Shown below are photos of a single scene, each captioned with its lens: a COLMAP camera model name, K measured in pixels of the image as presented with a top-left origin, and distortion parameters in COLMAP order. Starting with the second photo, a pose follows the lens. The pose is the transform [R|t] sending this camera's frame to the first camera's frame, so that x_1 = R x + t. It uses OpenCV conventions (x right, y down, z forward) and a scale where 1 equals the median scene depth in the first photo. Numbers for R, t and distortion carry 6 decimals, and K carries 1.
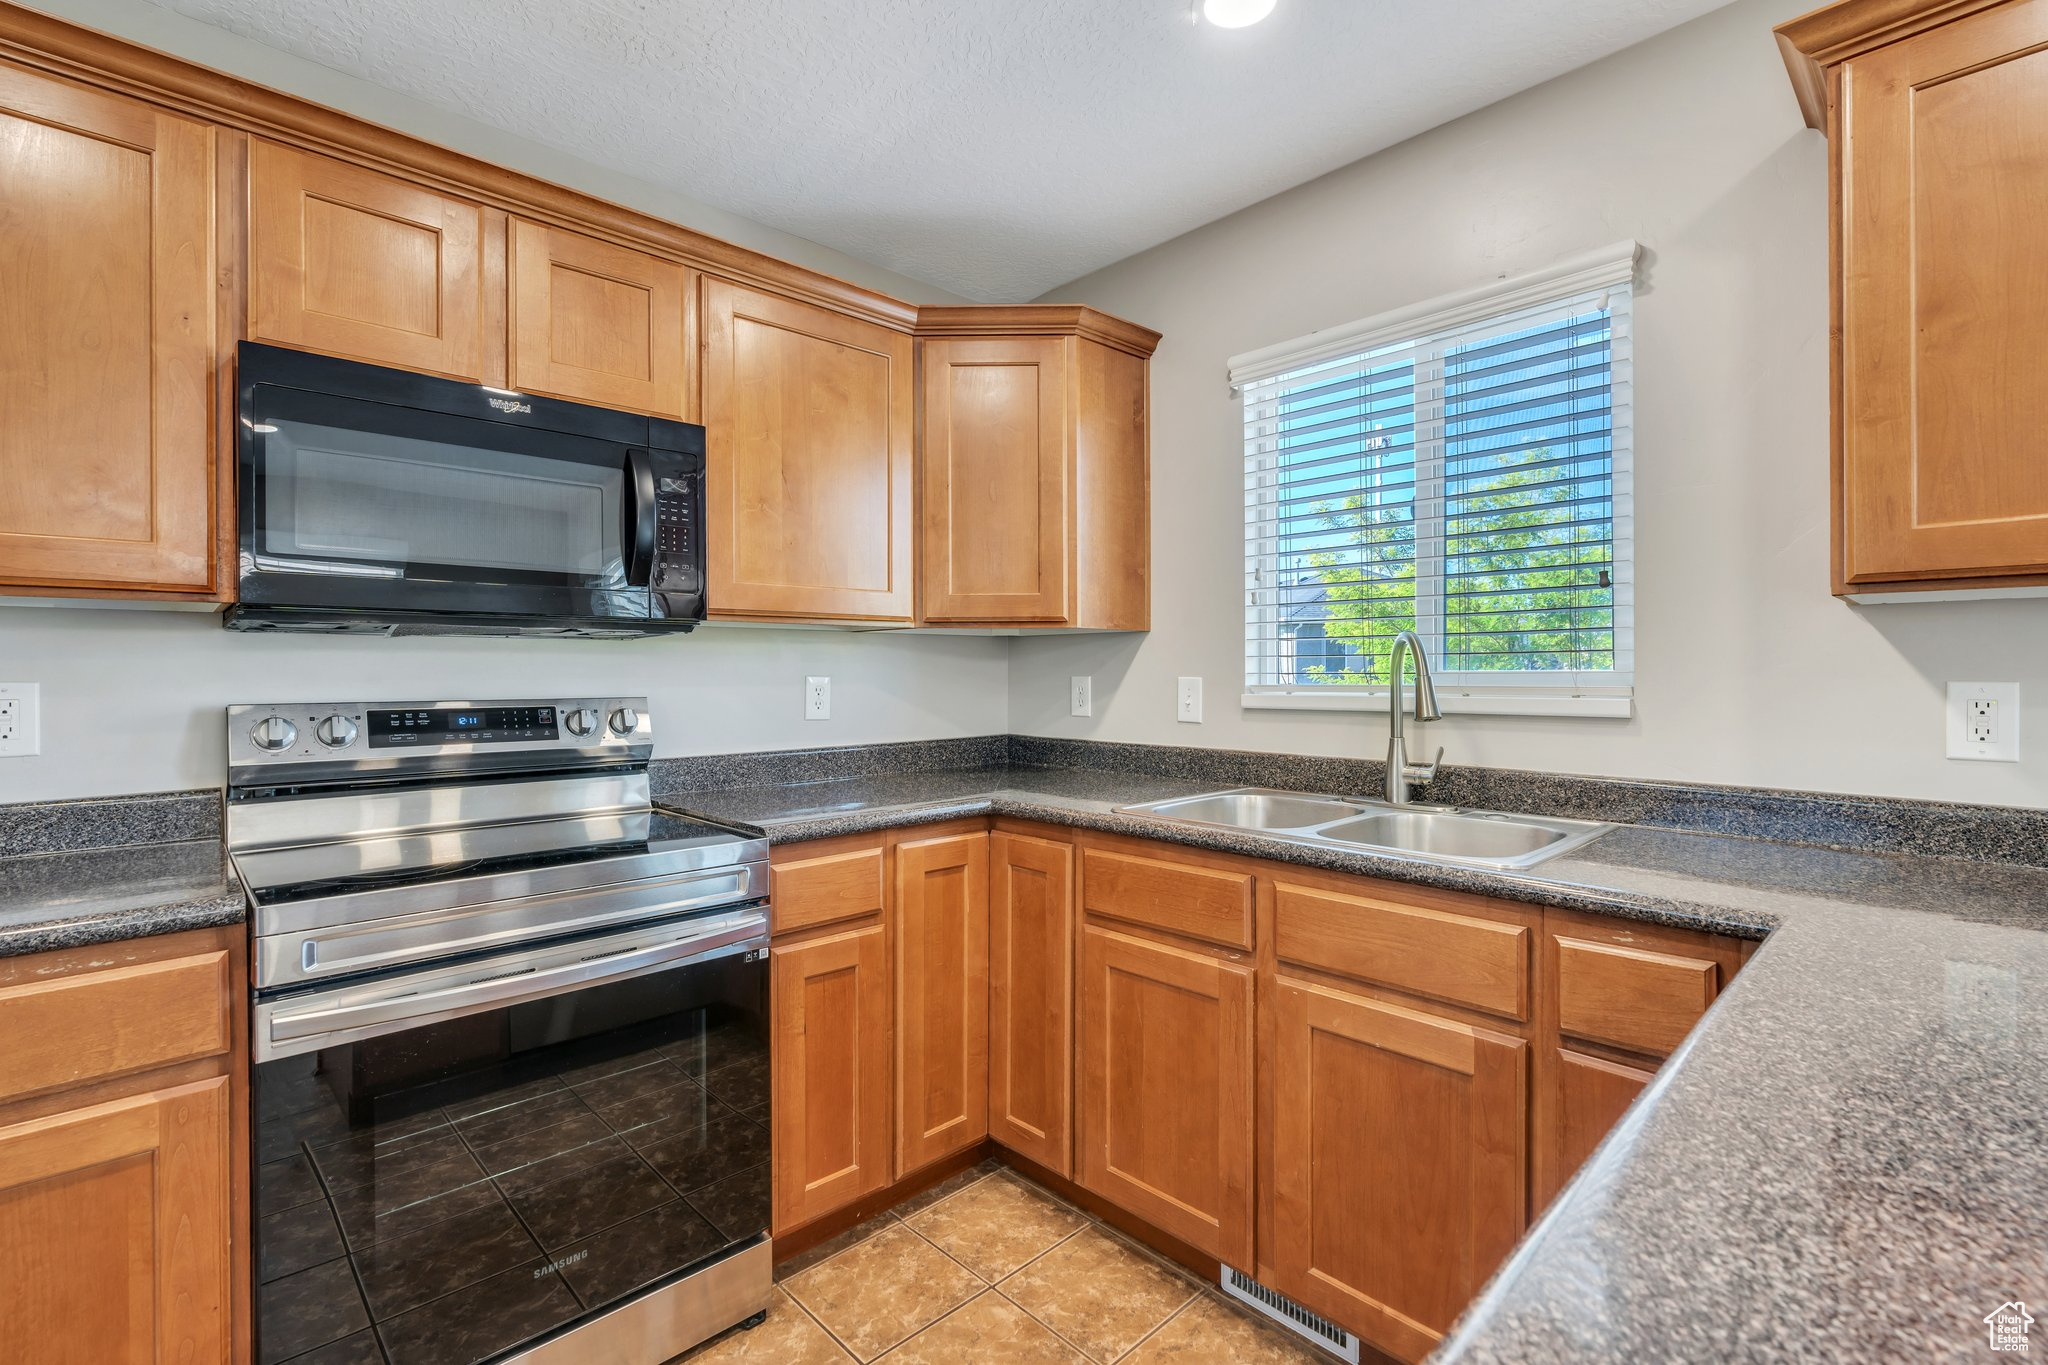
lens RADIAL K [[933.6, 0, 1034.3], [0, 933.6, 673.4], [0, 0, 1]] dist [-0.000783, 0.000107]
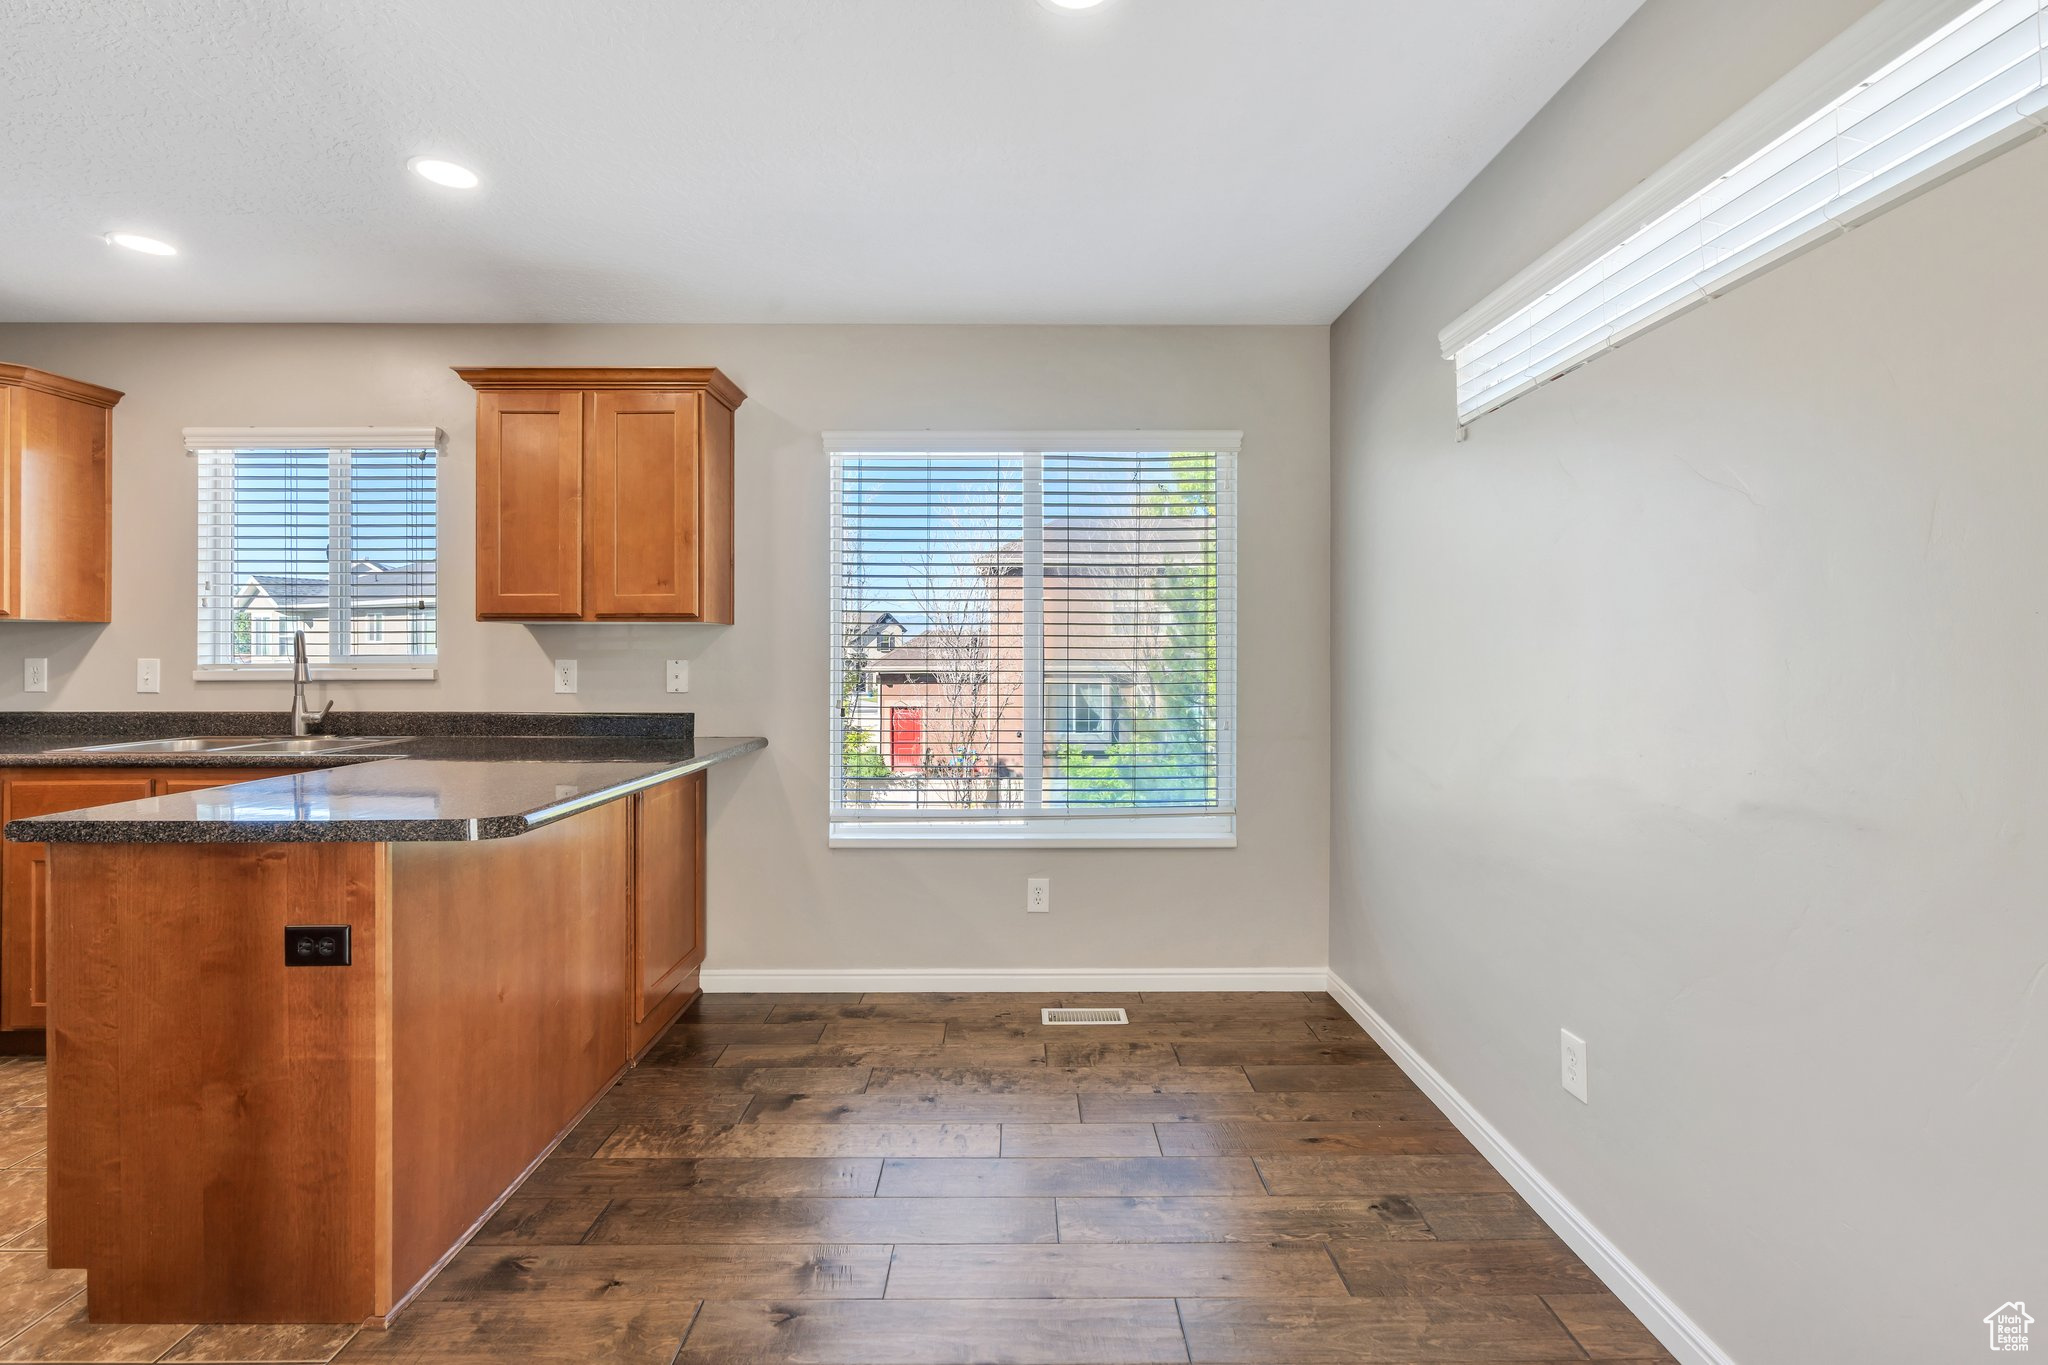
lens RADIAL K [[914.2, 0, 1018.2], [0, 914.2, 653.1], [0, 0, 1]] dist [-0.002389, -0.000162]
pose [[0.688865, 0.005416, 0.724870, 0.098970], [0.000144, 0.999971, -0.007609, 0.007648], [-0.724890, 0.005346, 0.688844, -0.990622]]
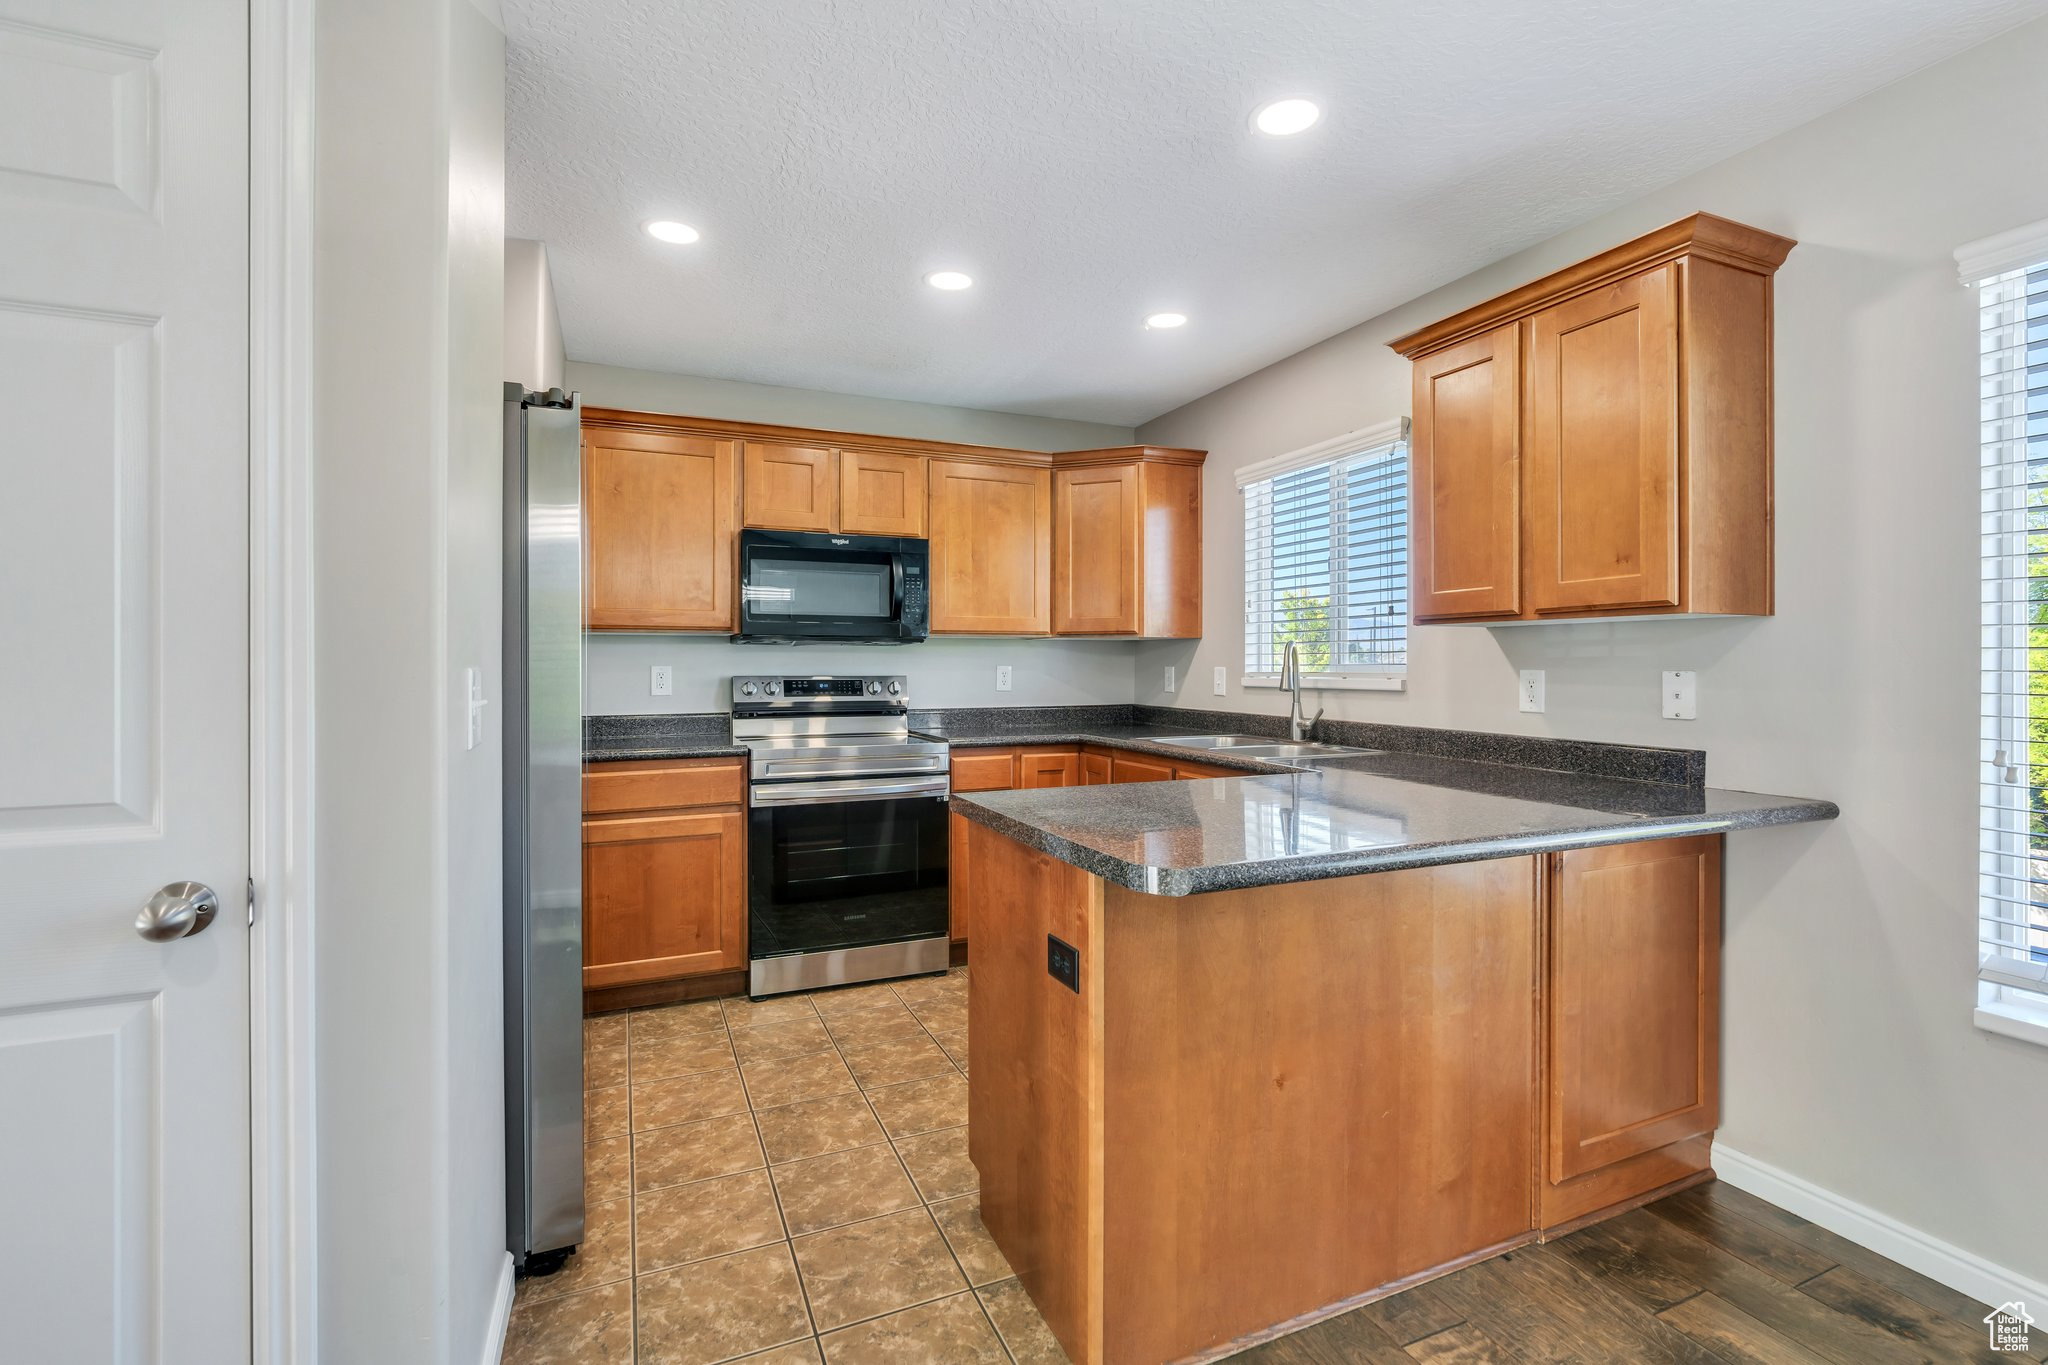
lens RADIAL K [[921.9, 0, 1035.5], [0, 921.9, 665.4], [0, 0, 1]] dist [-0.000992, 0.000489]
pose [[0.943444, 0.004030, -0.331506, 0.493903], [-0.004564, 0.999989, -0.000833, 0.004761], [0.331499, 0.002299, 0.943453, -0.745196]]
